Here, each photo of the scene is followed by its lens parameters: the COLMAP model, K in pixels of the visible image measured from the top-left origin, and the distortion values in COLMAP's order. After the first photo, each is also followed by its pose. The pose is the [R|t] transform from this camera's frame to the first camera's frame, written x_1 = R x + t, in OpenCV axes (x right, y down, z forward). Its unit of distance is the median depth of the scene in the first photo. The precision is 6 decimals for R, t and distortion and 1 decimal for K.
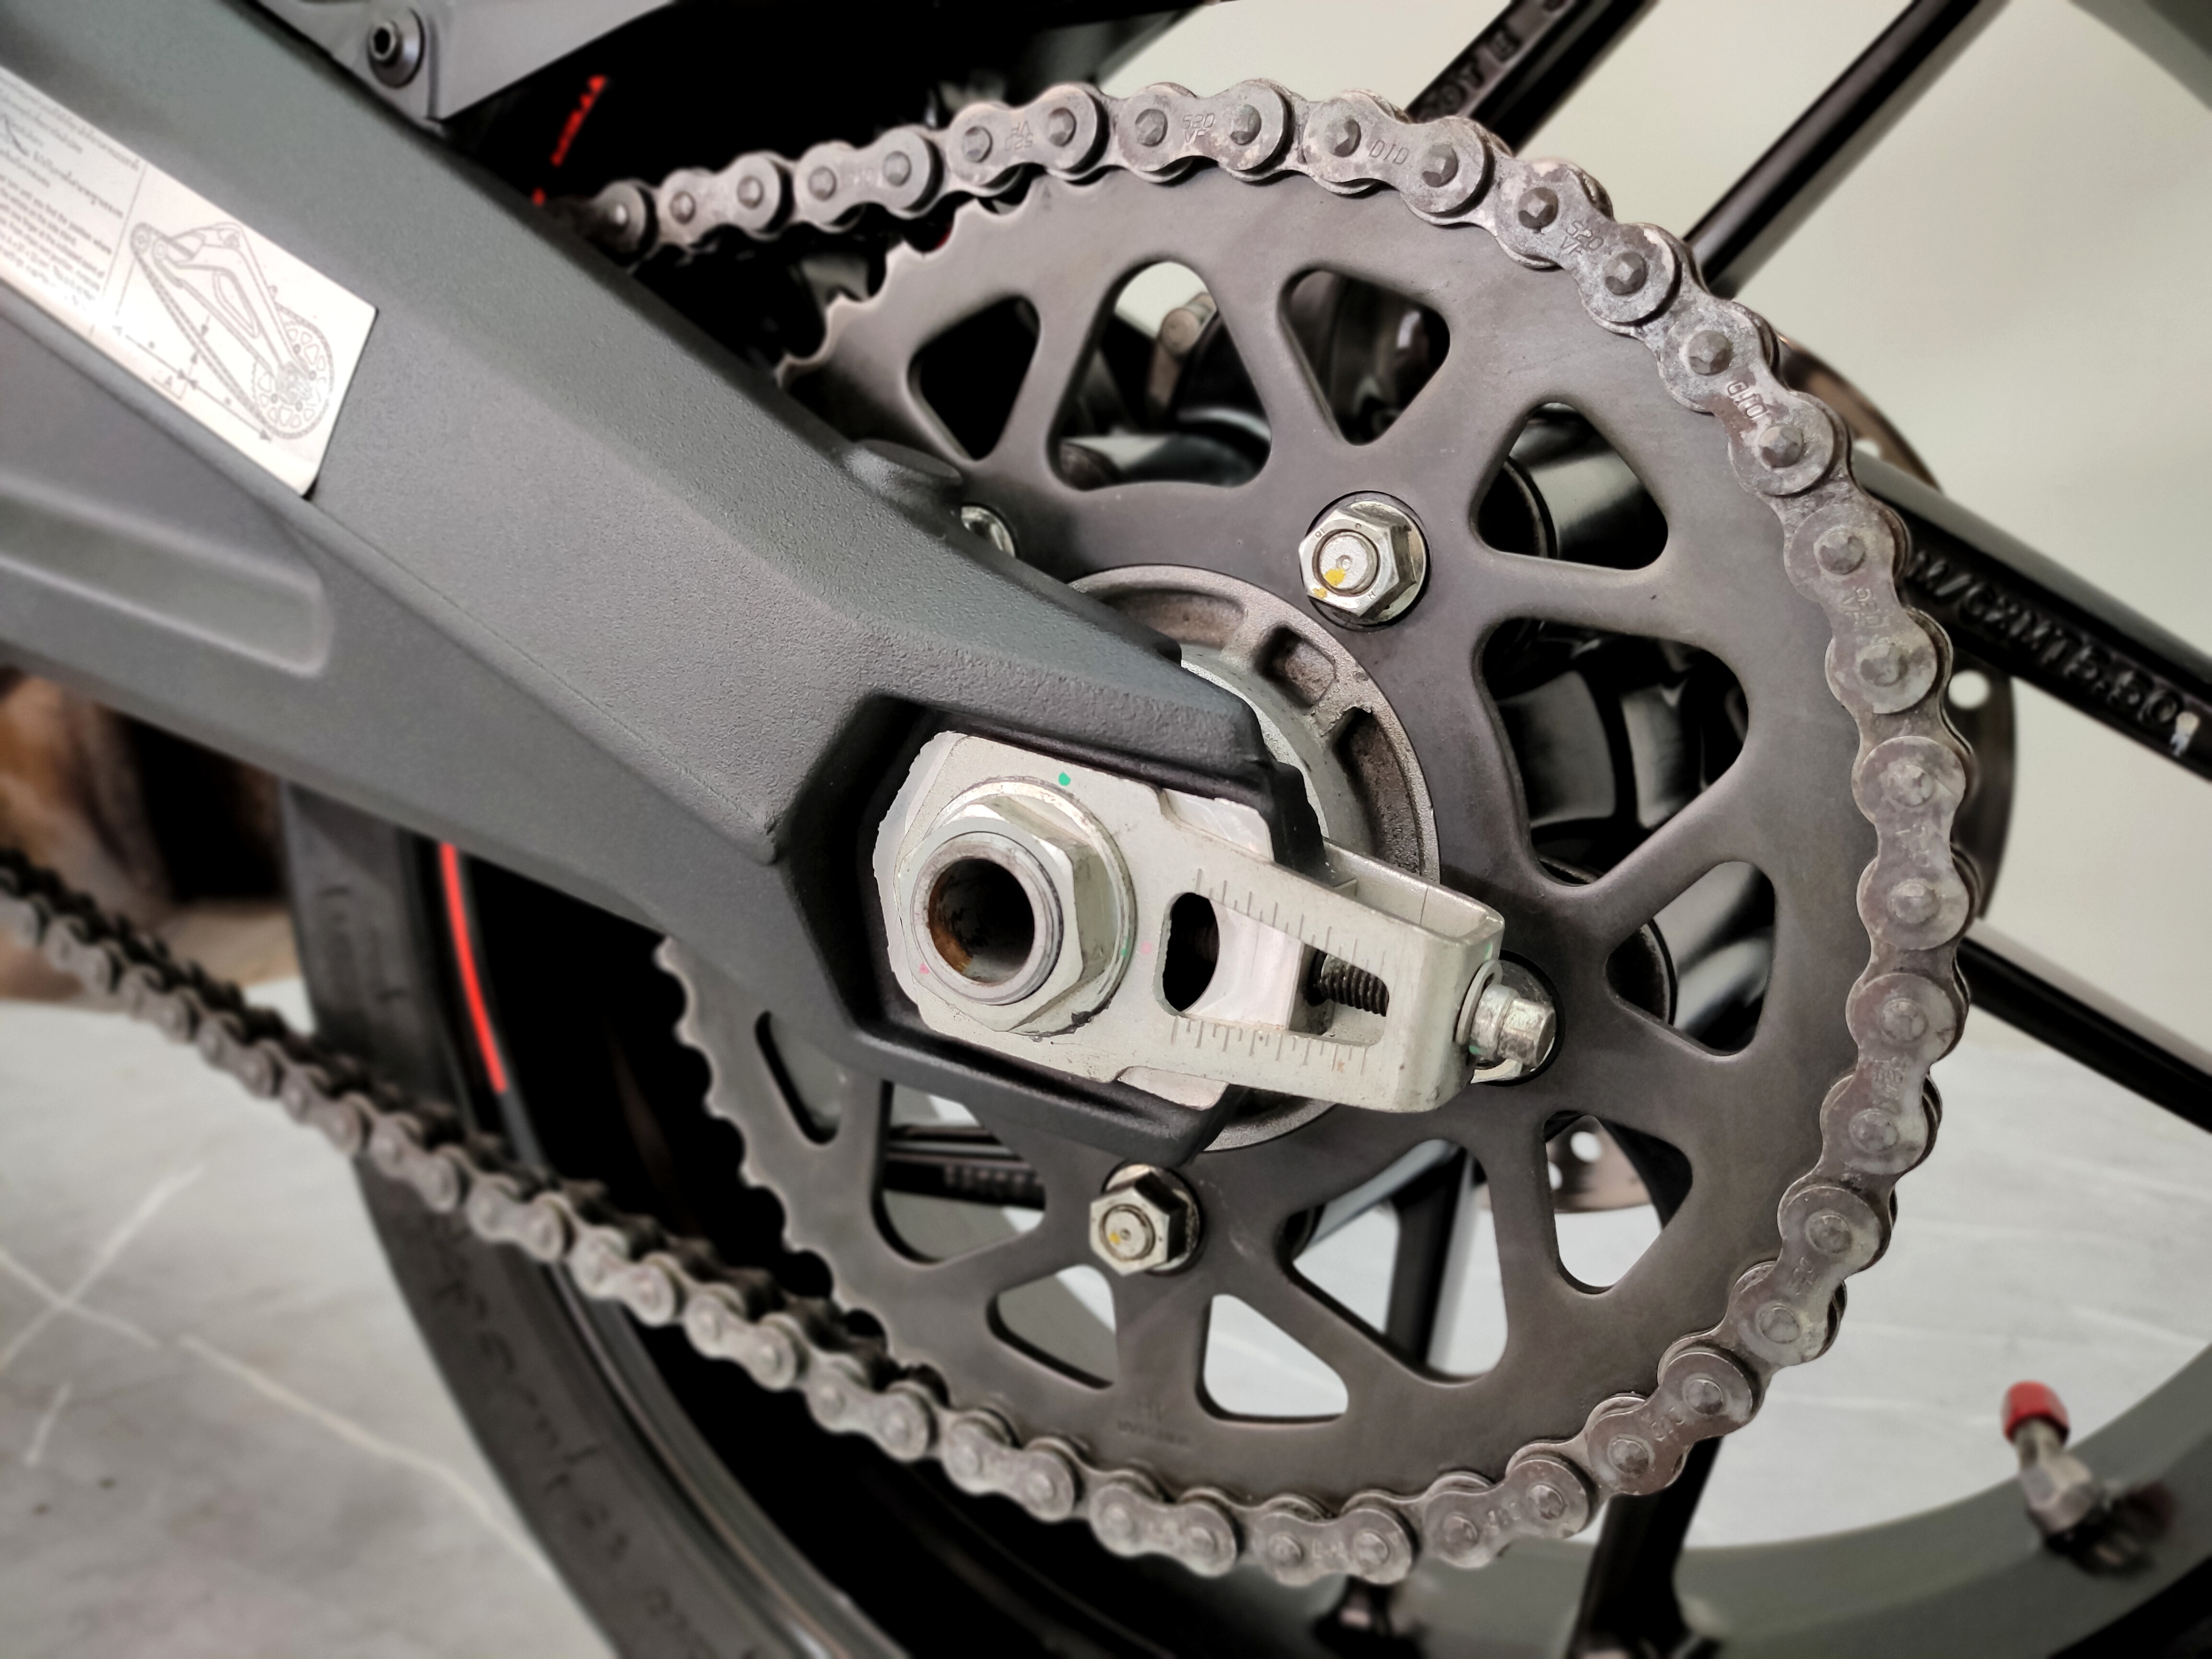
lens RADIAL K [[1746.6, 0, 1104.3], [0, 1746.6, 837.5], [0, 0, 1]] dist [-0.009344, 0.004787]
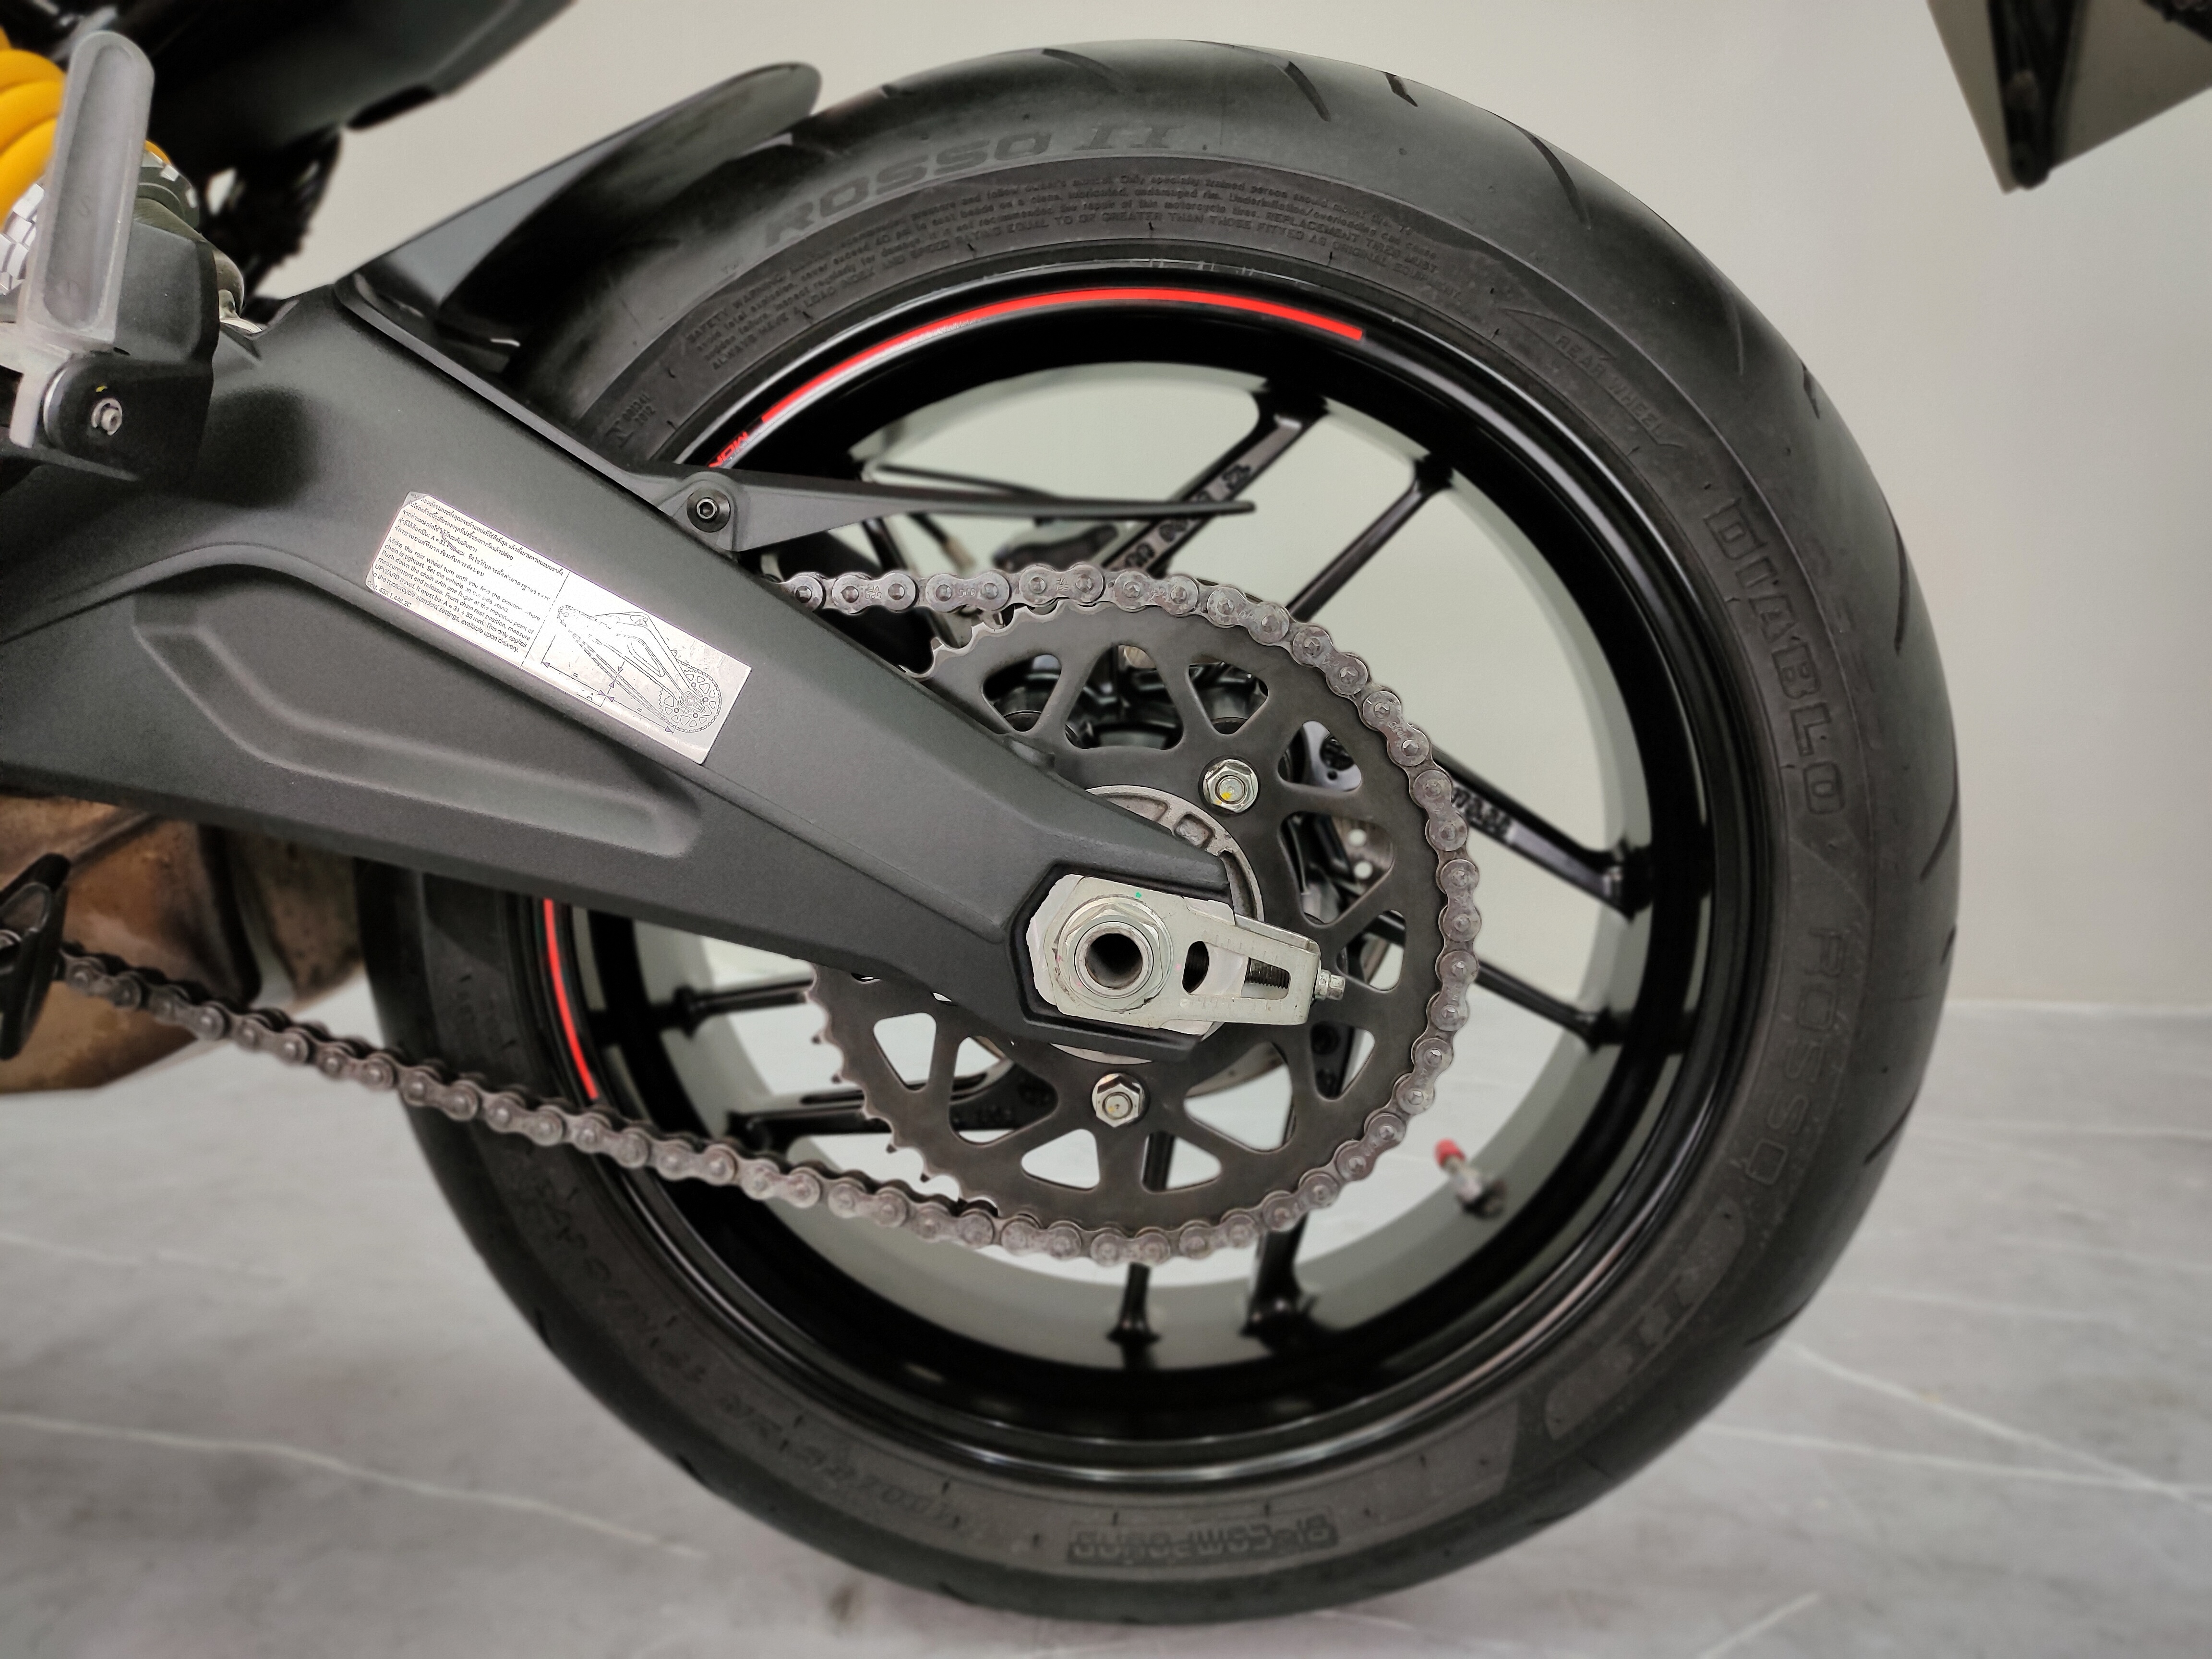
lens RADIAL K [[1746.6, 0, 1105.8], [0, 1746.6, 824.5], [0, 0, 1]] dist [-0.009344, 0.004787]
pose [[0.897869, -0.050937, 0.437307, -0.865948], [0.053538, 0.998545, 0.006388, -0.116681], [-0.436996, 0.017677, 0.899290, -0.839030]]
